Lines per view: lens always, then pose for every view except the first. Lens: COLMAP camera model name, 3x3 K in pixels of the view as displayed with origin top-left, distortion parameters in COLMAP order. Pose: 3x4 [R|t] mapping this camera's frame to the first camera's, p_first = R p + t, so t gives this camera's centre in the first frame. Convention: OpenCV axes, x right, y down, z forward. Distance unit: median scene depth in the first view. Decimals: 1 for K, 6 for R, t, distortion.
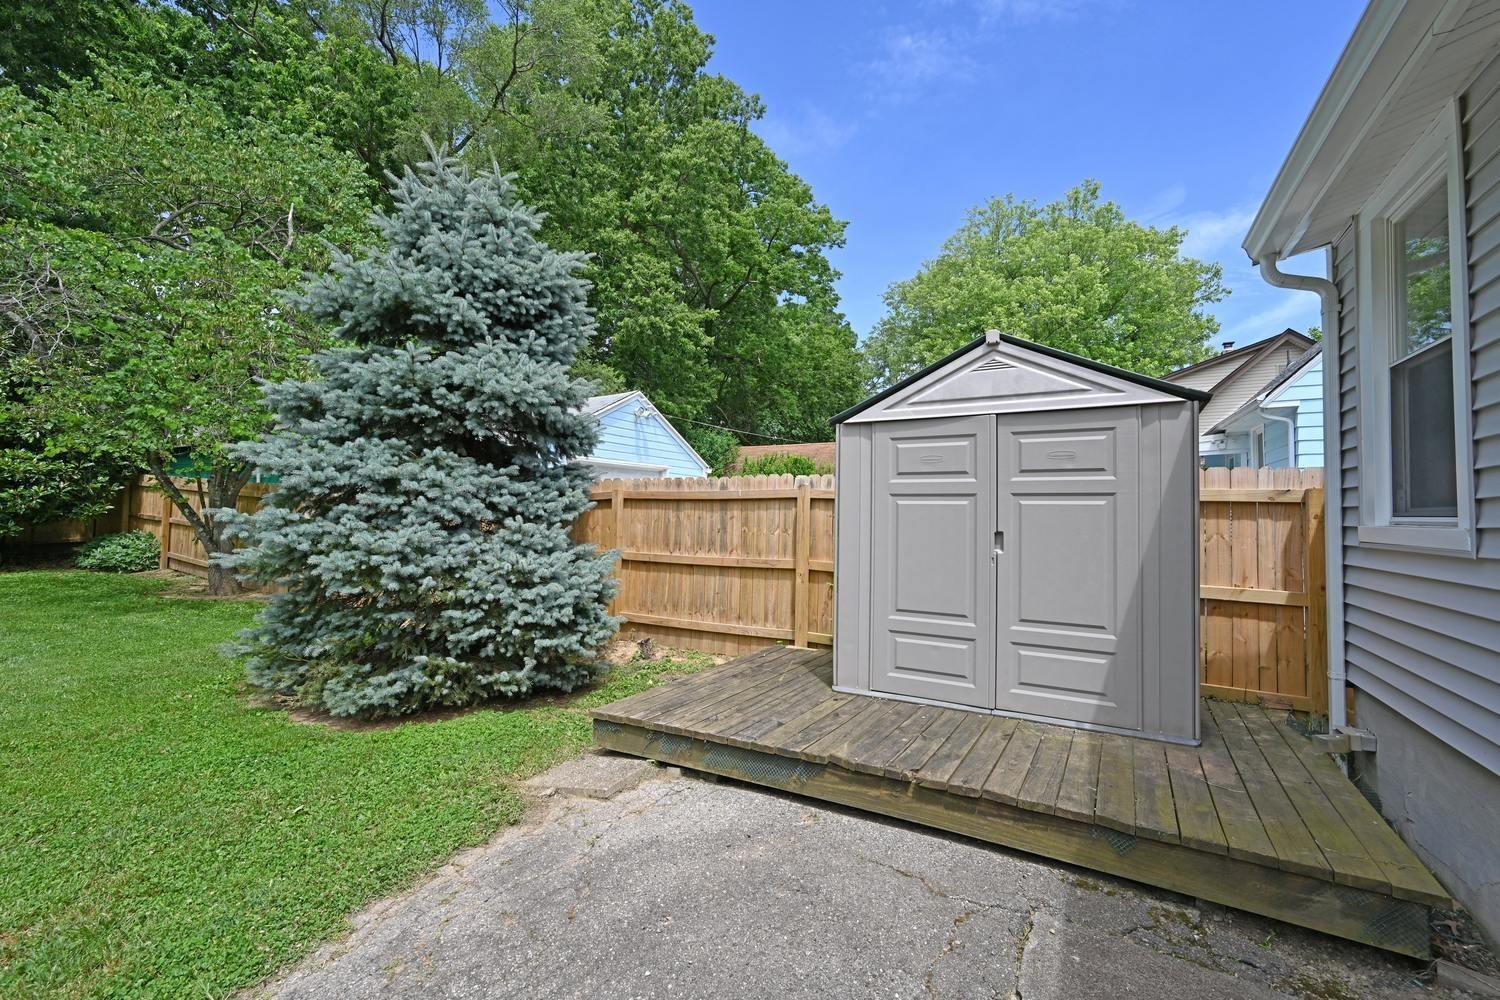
lens RADIAL K [[640.1, 0, 756.7], [0, 640.1, 497.1], [0, 0, 1]] dist [0.002555, -0.000076]
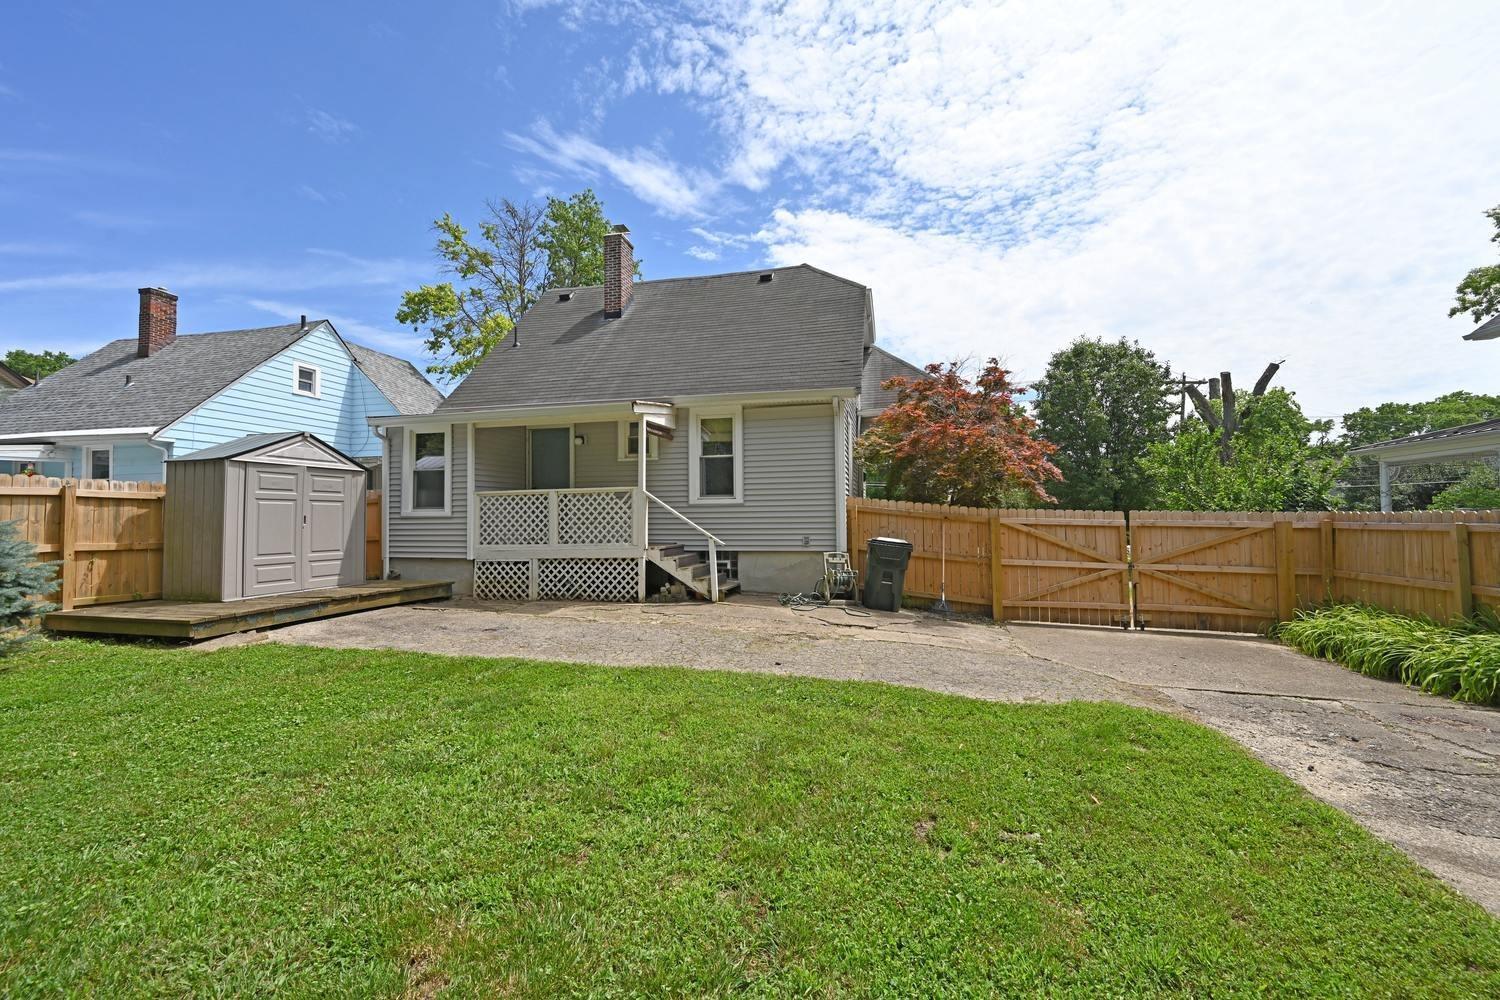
lens RADIAL K [[593.4, 0, 752.3], [0, 593.4, 498.1], [0, 0, 1]] dist [0.000899, 0.000472]
pose [[-0.250272, 0.019706, 0.967975, -1.451882], [-0.022252, 0.999412, -0.026099, 0.005197], [-0.967920, -0.028071, -0.249687, -0.043798]]
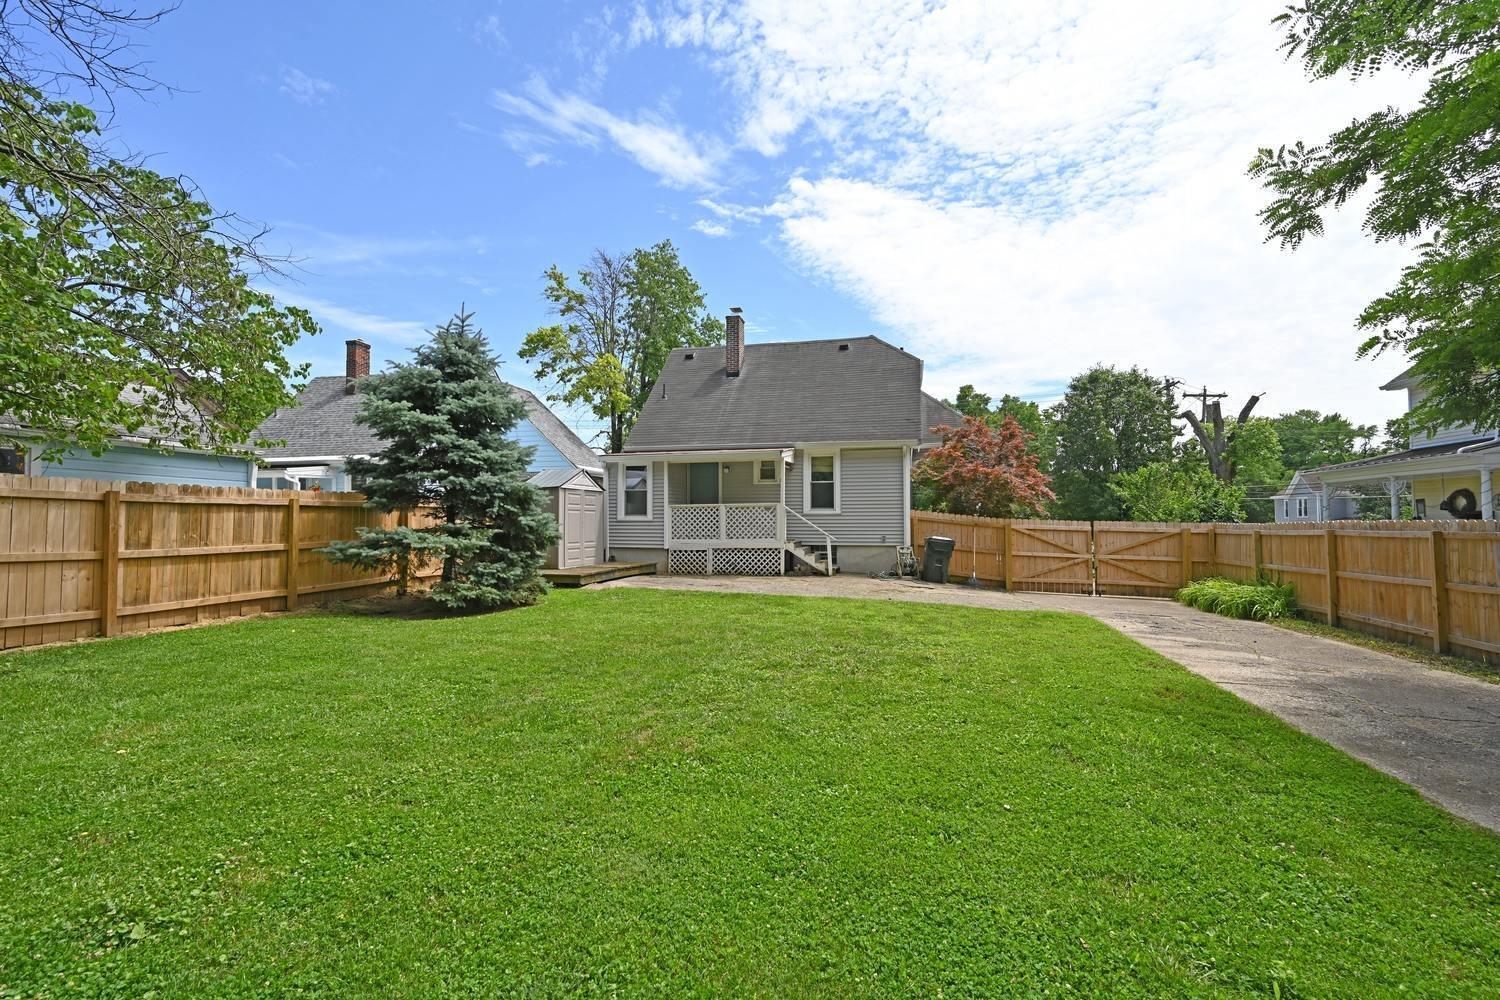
lens RADIAL K [[636.0, 0, 750.0], [0, 636.0, 500.0], [0, 0, 1]] dist [-0.001137, -0.000333]
pose [[-0.228094, 0.017692, 0.973478, -2.430253], [-0.030940, 0.999198, -0.025409, -0.000763], [-0.973147, -0.035915, -0.227364, 0.594089]]
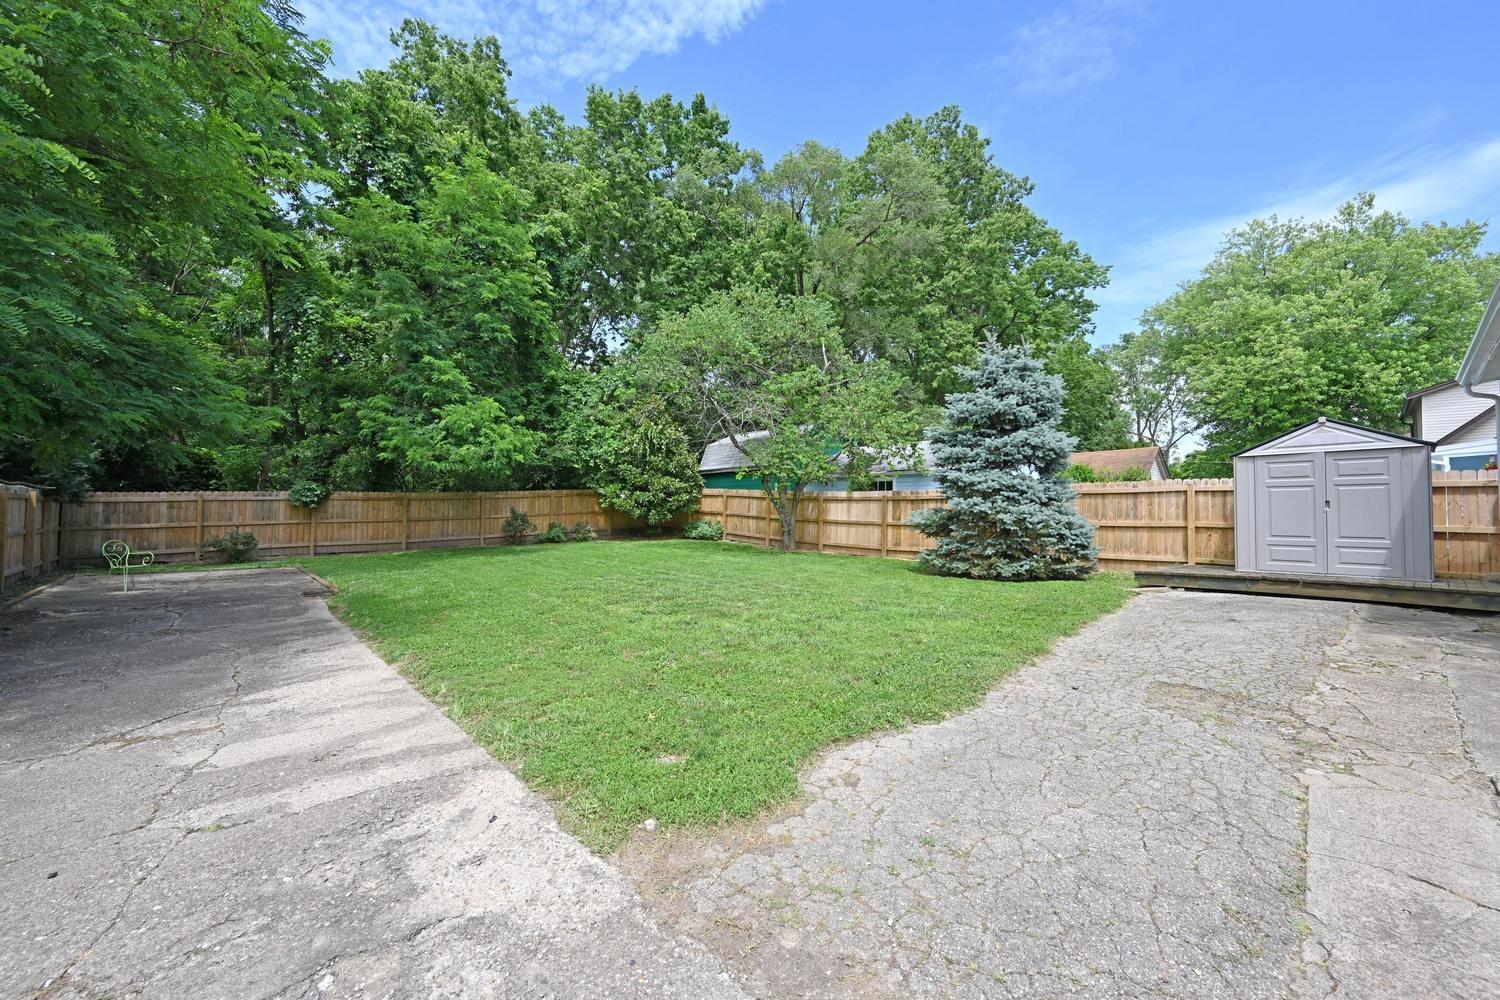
lens RADIAL K [[593.4, 0, 752.3], [0, 593.4, 498.1], [0, 0, 1]] dist [0.000899, 0.000472]
pose [[0.945482, -0.016257, -0.325269, -0.618965], [0.013966, 0.999858, -0.009379, 0.022691], [0.325375, 0.004325, 0.945575, -1.197132]]
